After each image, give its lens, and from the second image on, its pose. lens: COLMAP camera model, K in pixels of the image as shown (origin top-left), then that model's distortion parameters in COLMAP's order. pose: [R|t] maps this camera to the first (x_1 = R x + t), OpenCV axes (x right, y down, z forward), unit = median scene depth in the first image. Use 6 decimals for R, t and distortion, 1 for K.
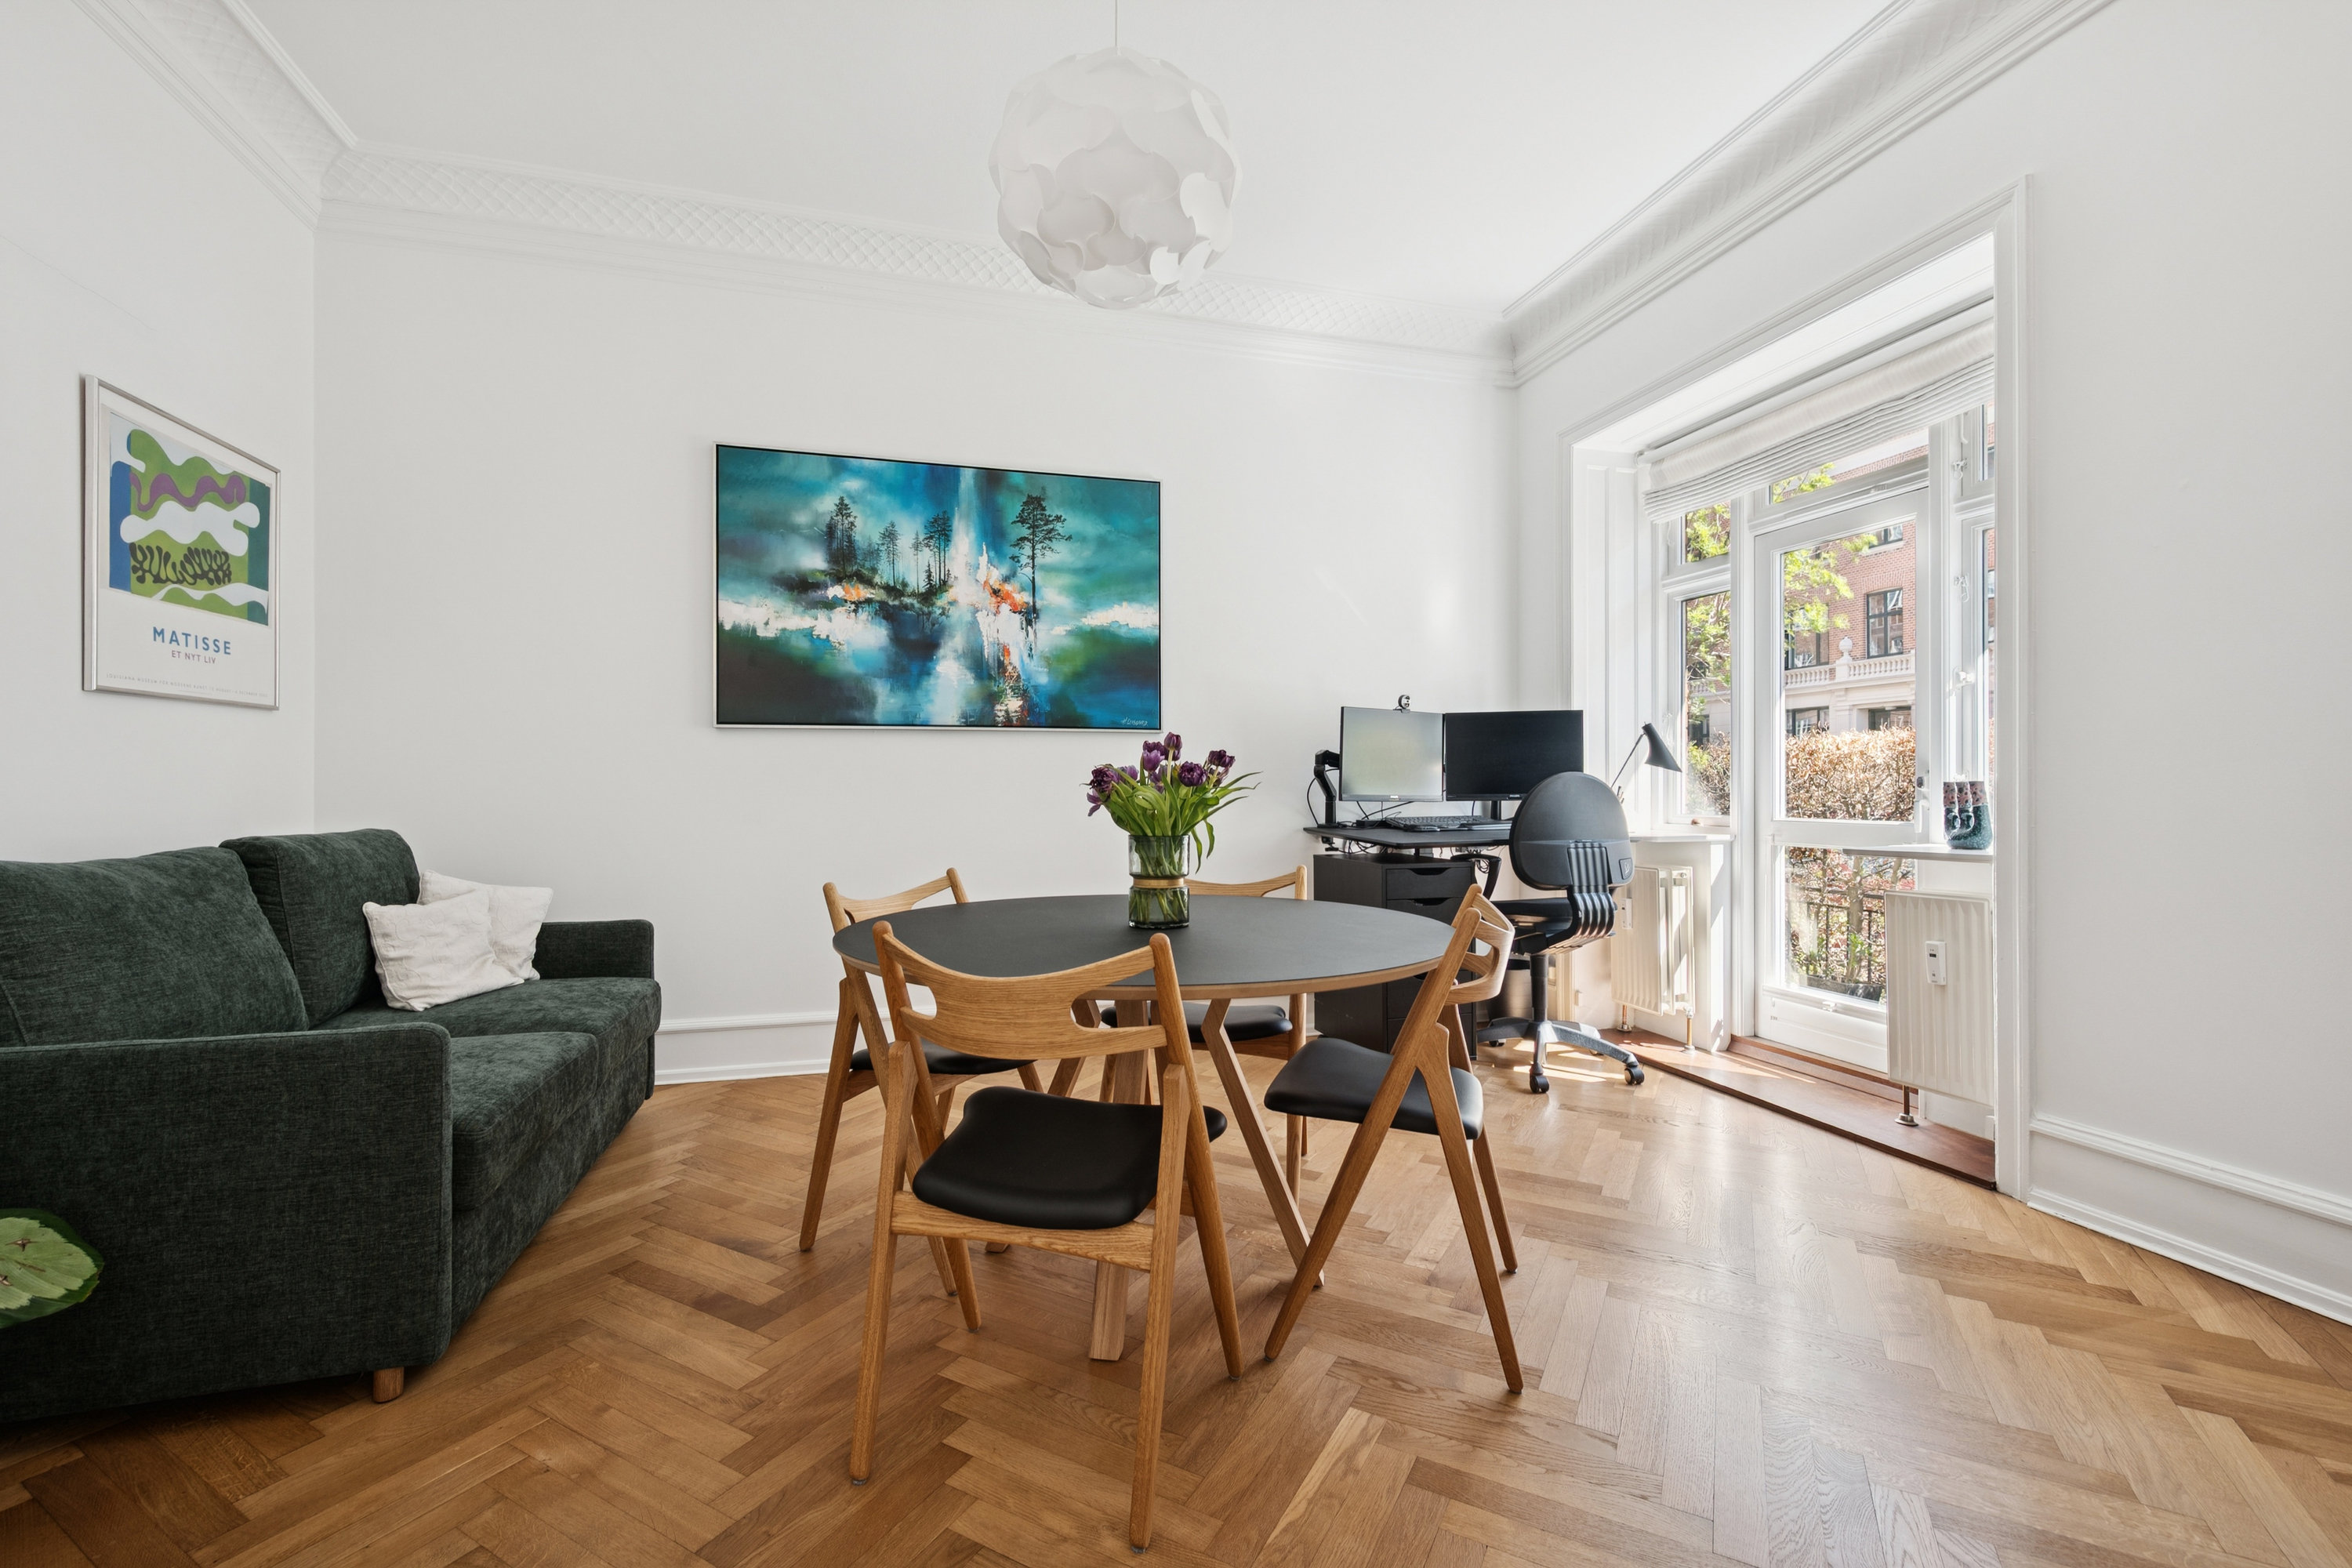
lens RADIAL K [[1000.2, 0, 1177.8], [0, 1000.2, 792.1], [0, 0, 1]] dist [-0.000175, -0.000069]
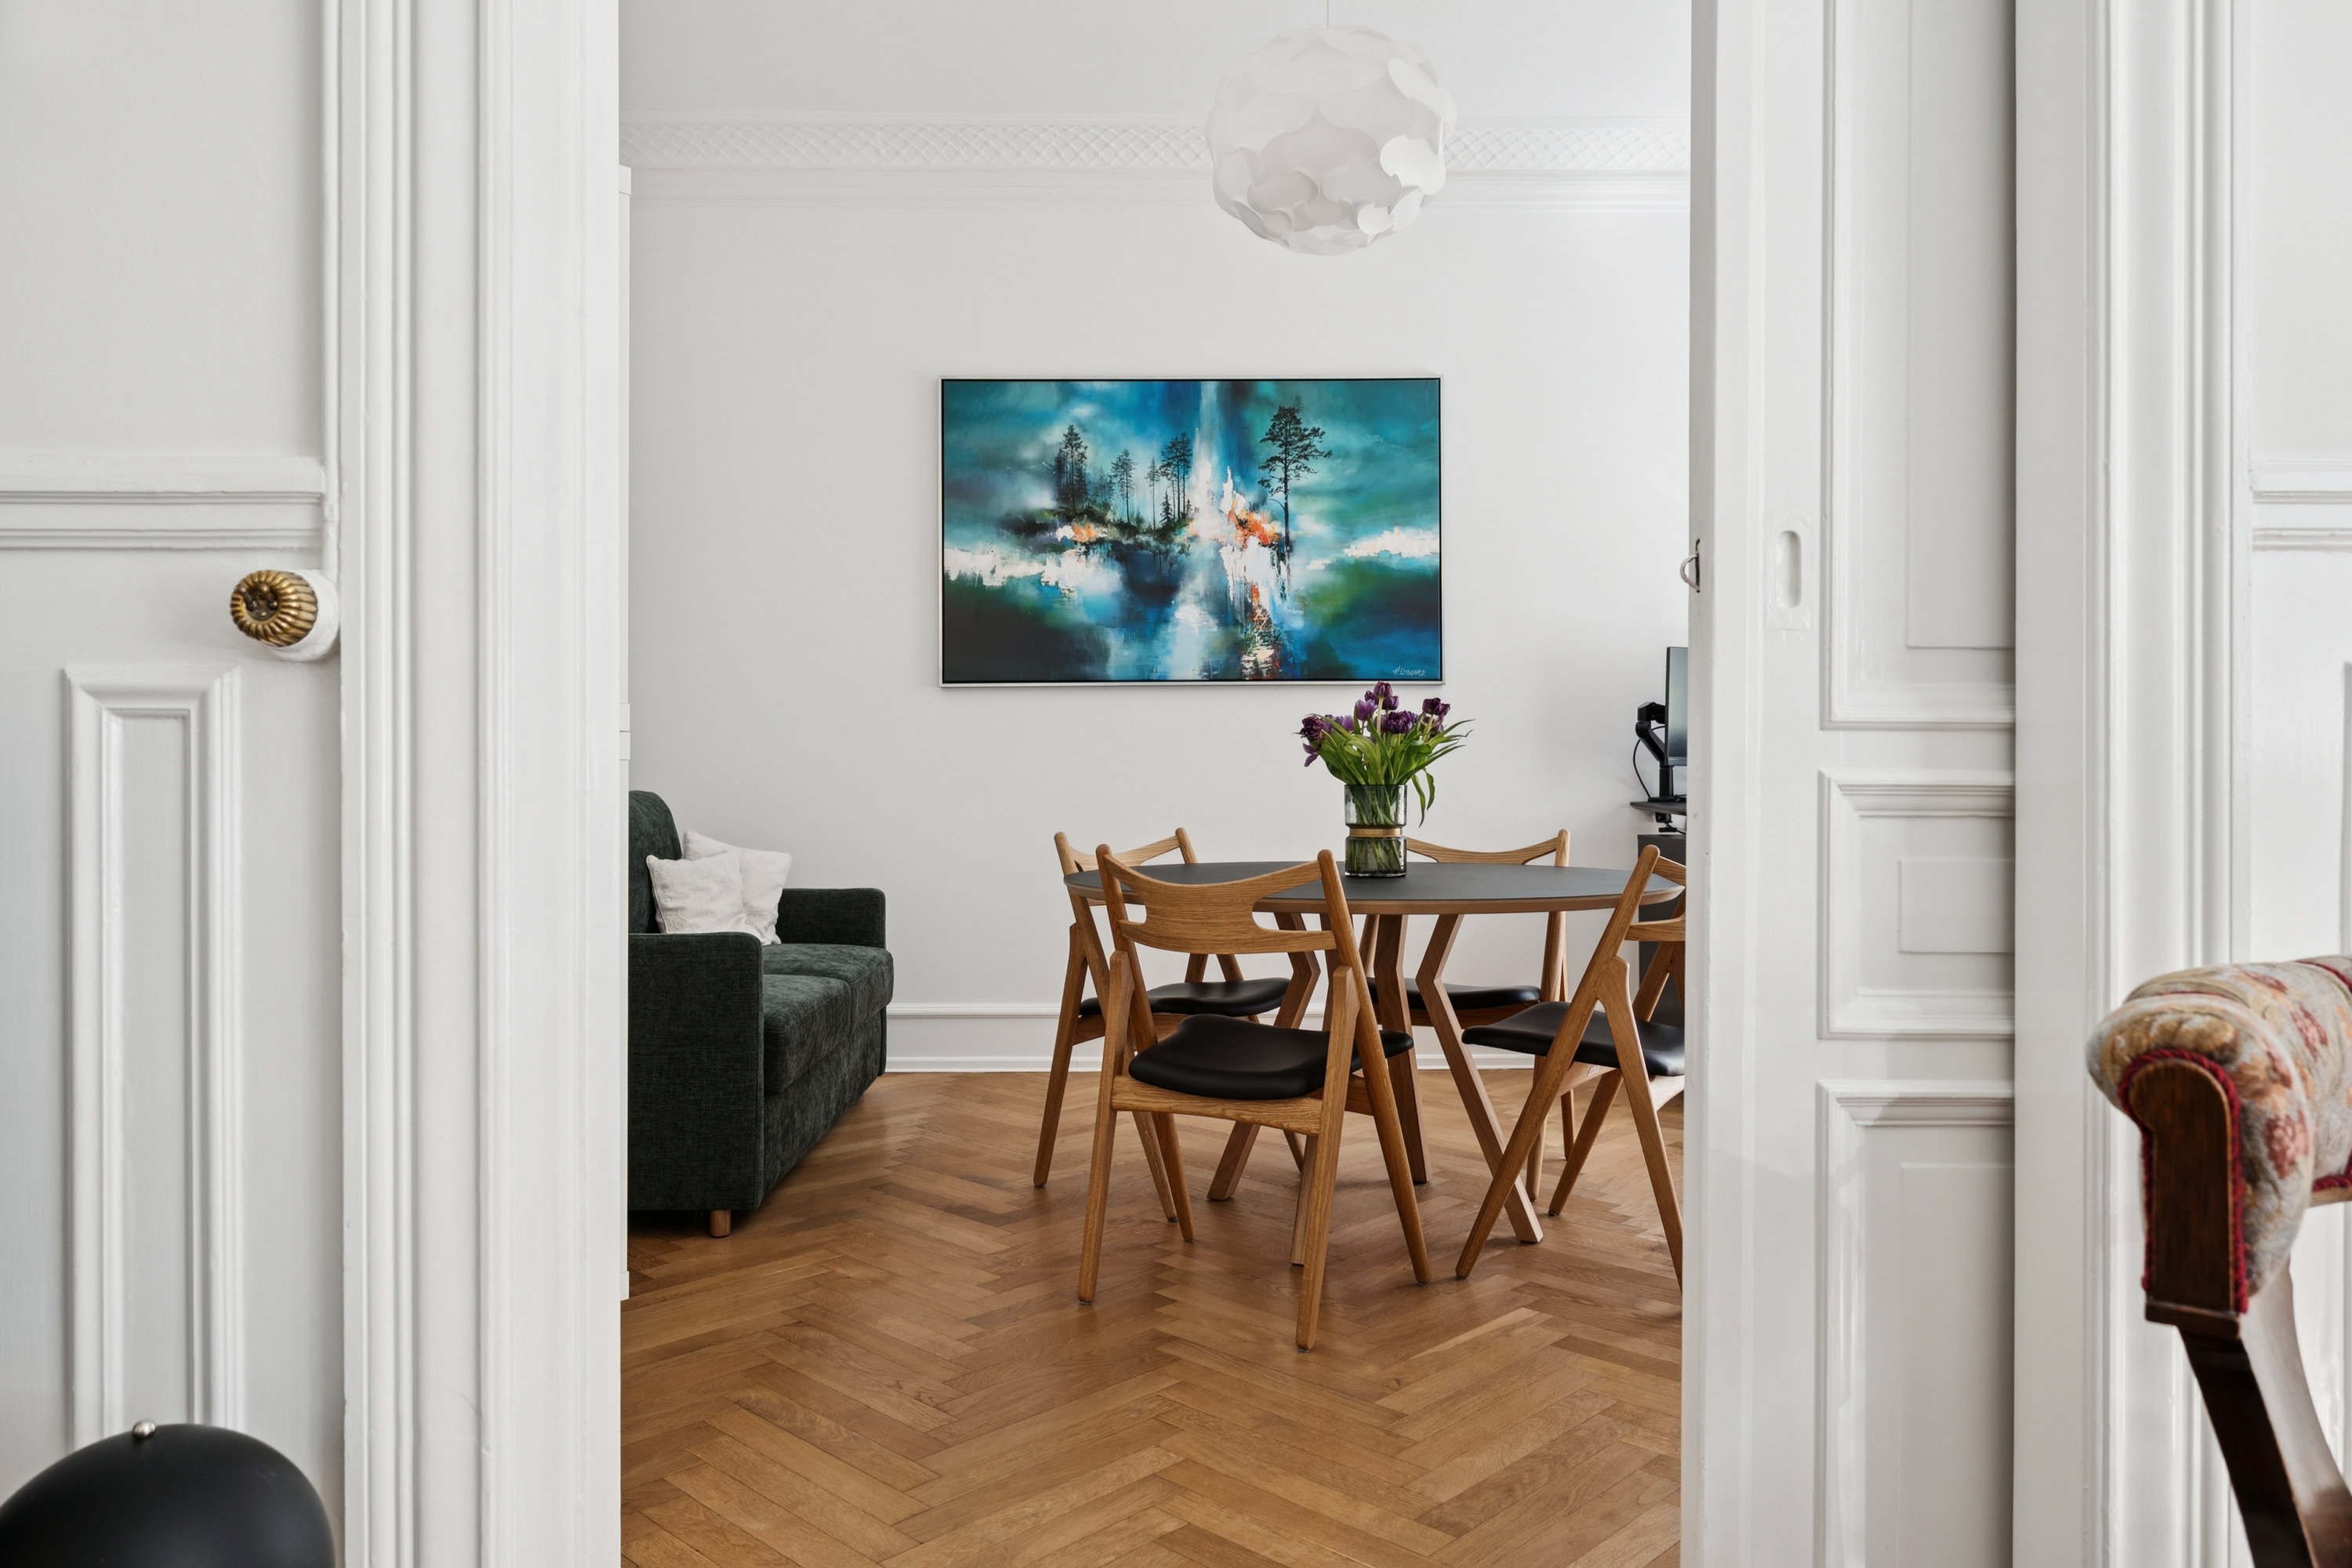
lens RADIAL K [[1523.4, 0, 1176.0], [0, 1523.4, 784.0], [0, 0, 1]] dist [0.002005, 0.000492]
pose [[0.967171, -0.001806, -0.254118, 0.104198], [0.002203, 0.999997, 0.001278, 0.023741], [0.254115, -0.001796, 0.967172, -0.306028]]
